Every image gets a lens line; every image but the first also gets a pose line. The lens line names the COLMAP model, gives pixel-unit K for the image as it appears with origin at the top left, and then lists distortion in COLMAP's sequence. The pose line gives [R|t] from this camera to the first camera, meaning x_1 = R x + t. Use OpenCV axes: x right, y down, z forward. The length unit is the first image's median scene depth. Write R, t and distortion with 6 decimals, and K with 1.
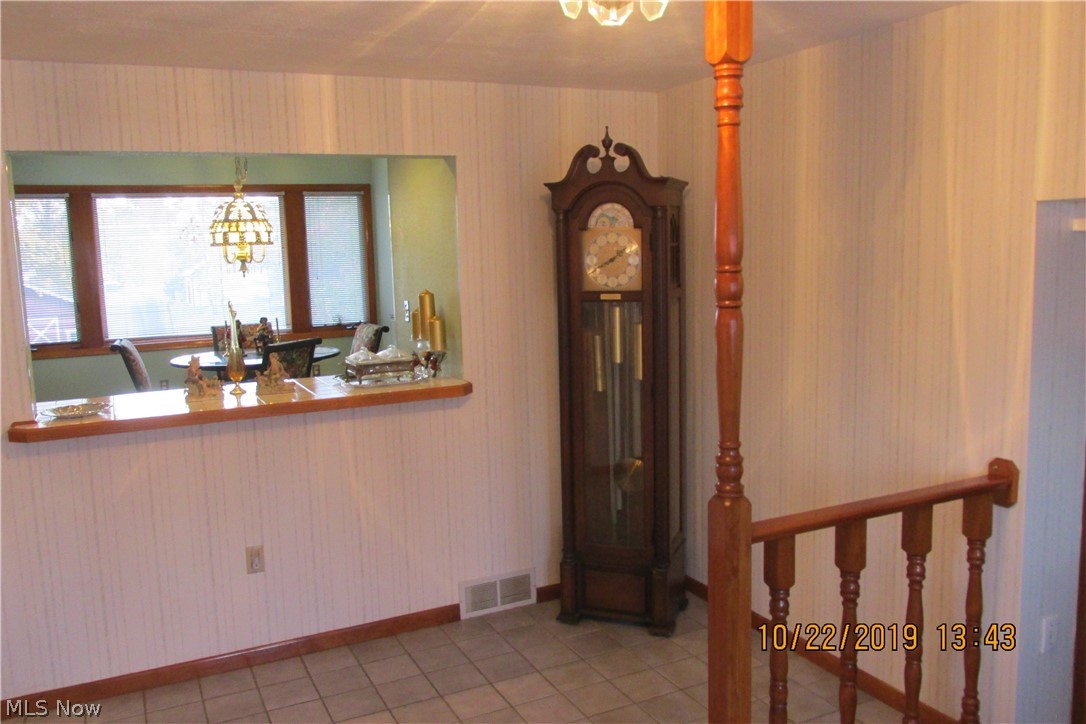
lens RADIAL K [[916.8, 0, 543.0], [0, 916.8, 362.0], [0, 0, 1]] dist [-0.033784, 0.005401]
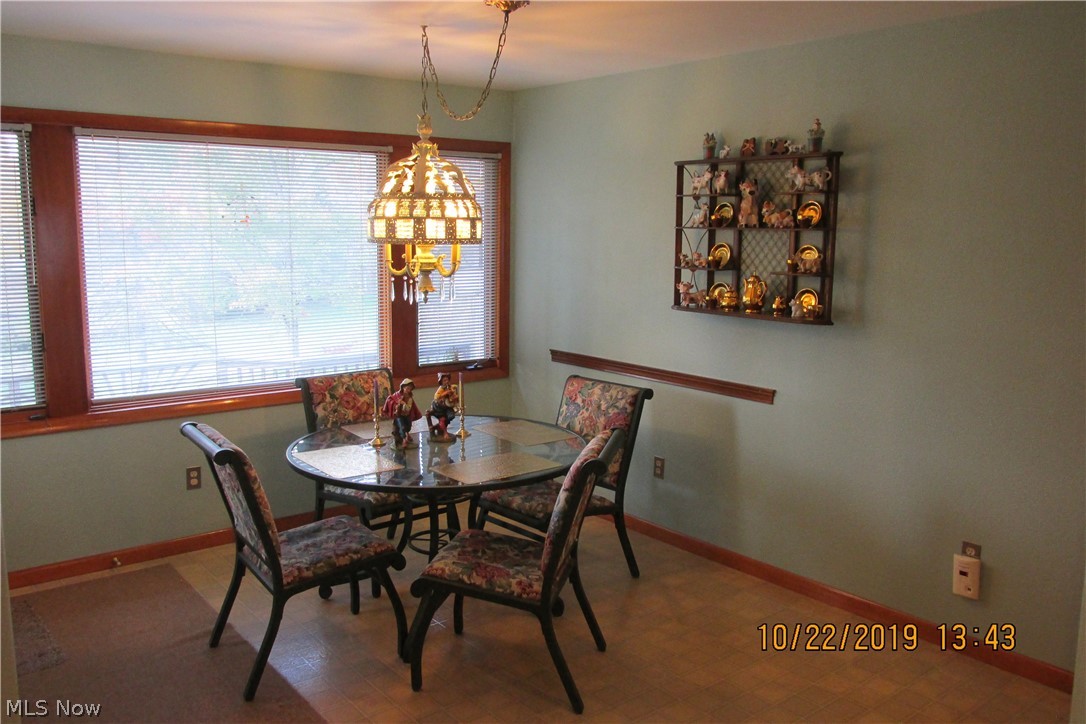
lens RADIAL K [[904.0, 0, 543.0], [0, 904.0, 362.0], [0, 0, 1]] dist [0.002575, 0.003054]
pose [[0.978320, 0.006594, 0.206994, -0.368922], [-0.011524, 0.999678, 0.022619, -0.070901], [-0.206778, -0.024514, 0.978081, 0.468095]]
